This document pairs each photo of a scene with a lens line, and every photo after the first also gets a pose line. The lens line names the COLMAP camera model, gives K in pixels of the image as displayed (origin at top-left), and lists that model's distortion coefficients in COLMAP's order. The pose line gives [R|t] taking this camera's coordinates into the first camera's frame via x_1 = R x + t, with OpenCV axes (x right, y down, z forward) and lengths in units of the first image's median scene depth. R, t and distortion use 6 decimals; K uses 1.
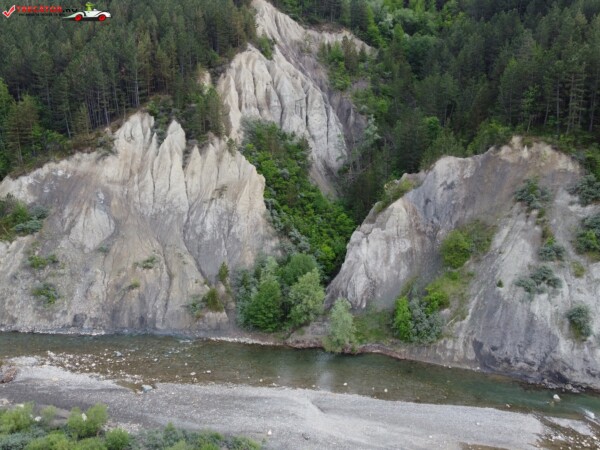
lens RADIAL K [[606.4, 0, 298.0], [0, 606.4, 224.3], [0, 0, 1]] dist [-0.005574, 0.000000]
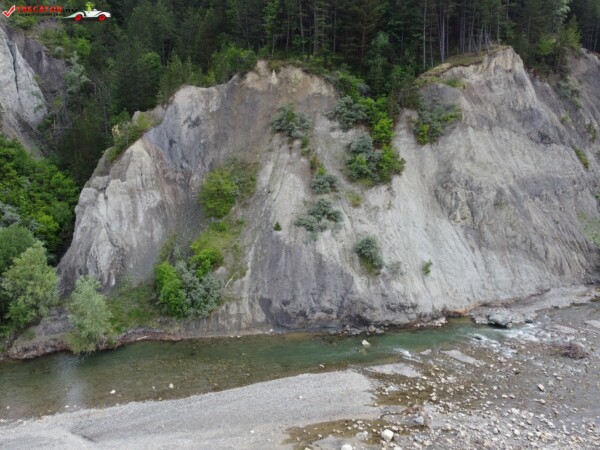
lens RADIAL K [[606.4, 0, 297.8], [0, 606.4, 221.3], [0, 0, 1]] dist [-0.005574, 0.000000]
pose [[0.874761, -0.131320, 0.466420, -0.031368], [0.119183, 0.991315, 0.055579, 0.044609], [-0.469668, 0.006971, 0.882815, 0.231095]]
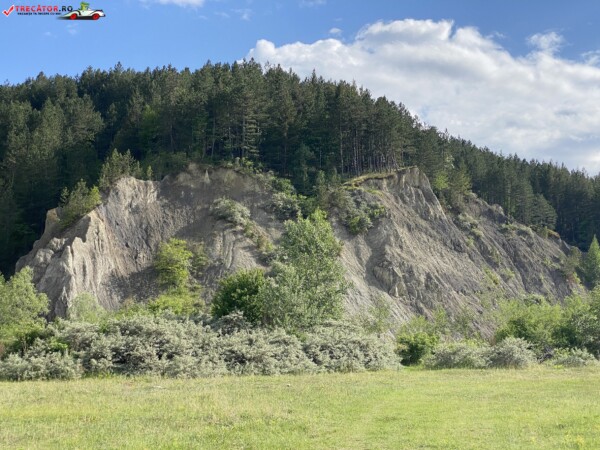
lens RADIAL K [[889.0, 0, 298.4], [0, 889.0, 214.0], [0, 0, 1]] dist [0.167366, 0.000000]
pose [[0.718646, 0.082863, 0.690421, -0.463530], [0.174908, 0.939413, -0.294806, 0.368273], [-0.673019, 0.332621, 0.660612, 0.063650]]
